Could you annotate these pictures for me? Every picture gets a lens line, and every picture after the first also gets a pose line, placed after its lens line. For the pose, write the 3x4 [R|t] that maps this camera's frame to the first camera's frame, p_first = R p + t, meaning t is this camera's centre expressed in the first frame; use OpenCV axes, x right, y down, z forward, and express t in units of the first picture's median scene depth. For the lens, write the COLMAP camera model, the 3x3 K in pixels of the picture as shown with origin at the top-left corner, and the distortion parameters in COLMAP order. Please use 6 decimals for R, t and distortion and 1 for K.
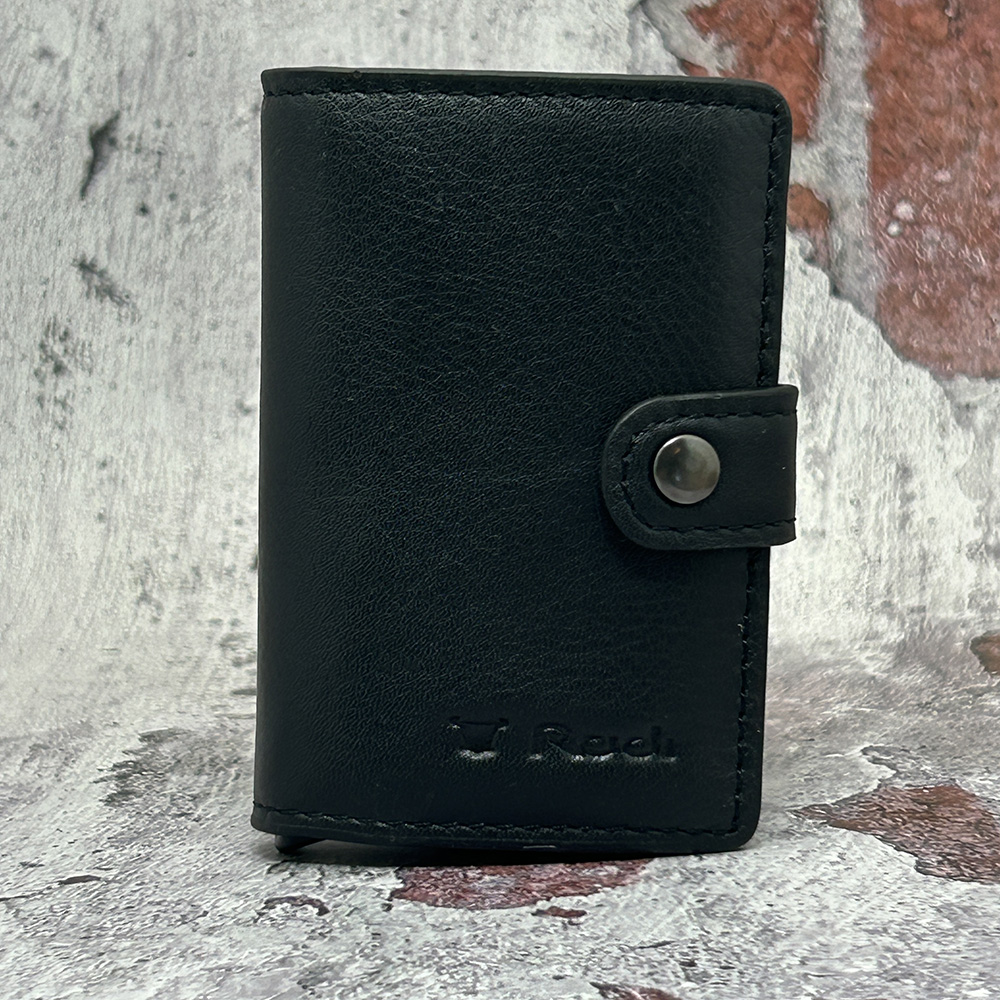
lens RADIAL K [[2831.5, 0, 506.9], [0, 2831.5, 489.9], [0, 0, 1]] dist [0.036770, 0.000000]
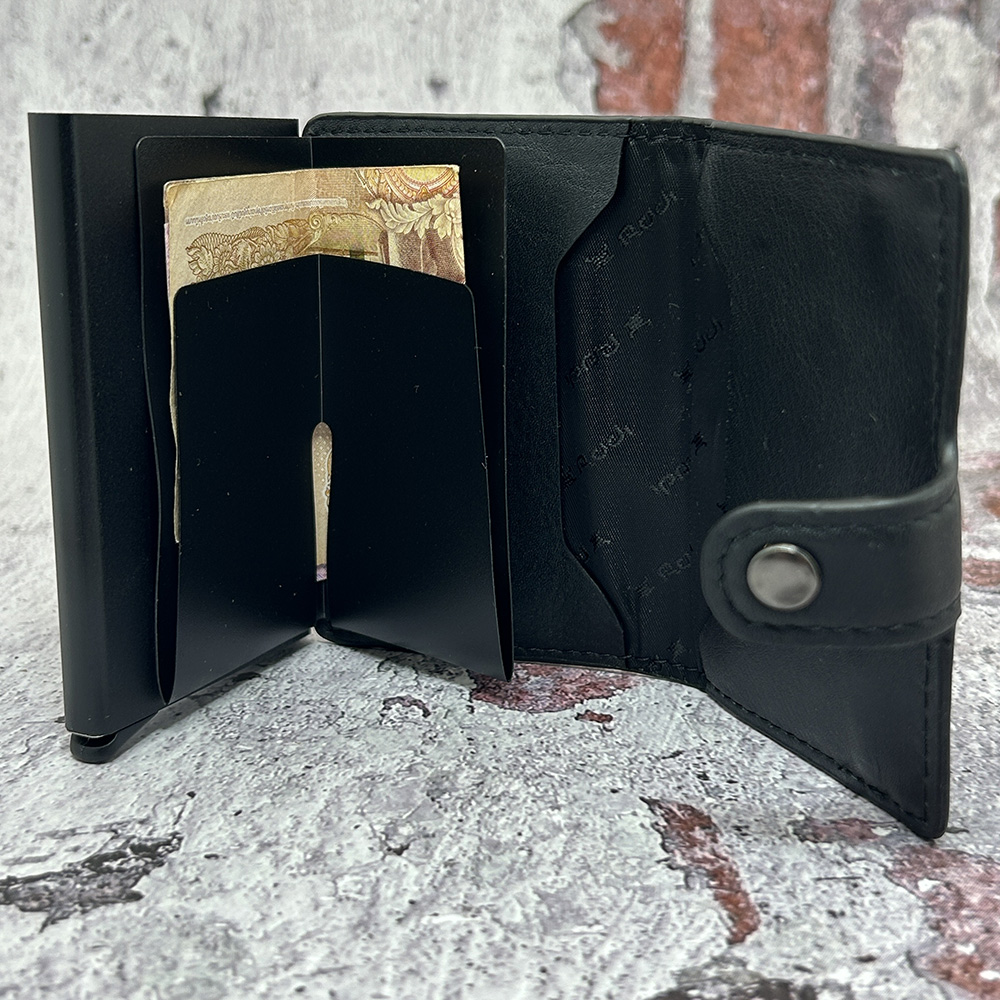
lens RADIAL K [[1479.1, 0, 494.6], [0, 1479.1, 520.2], [0, 0, 1]] dist [0.009224, 0.000000]
pose [[0.996711, 0.002070, 0.081014, -0.057437], [-0.016730, 0.983396, 0.180697, -0.051628], [-0.079294, -0.181458, 0.980197, 0.179797]]
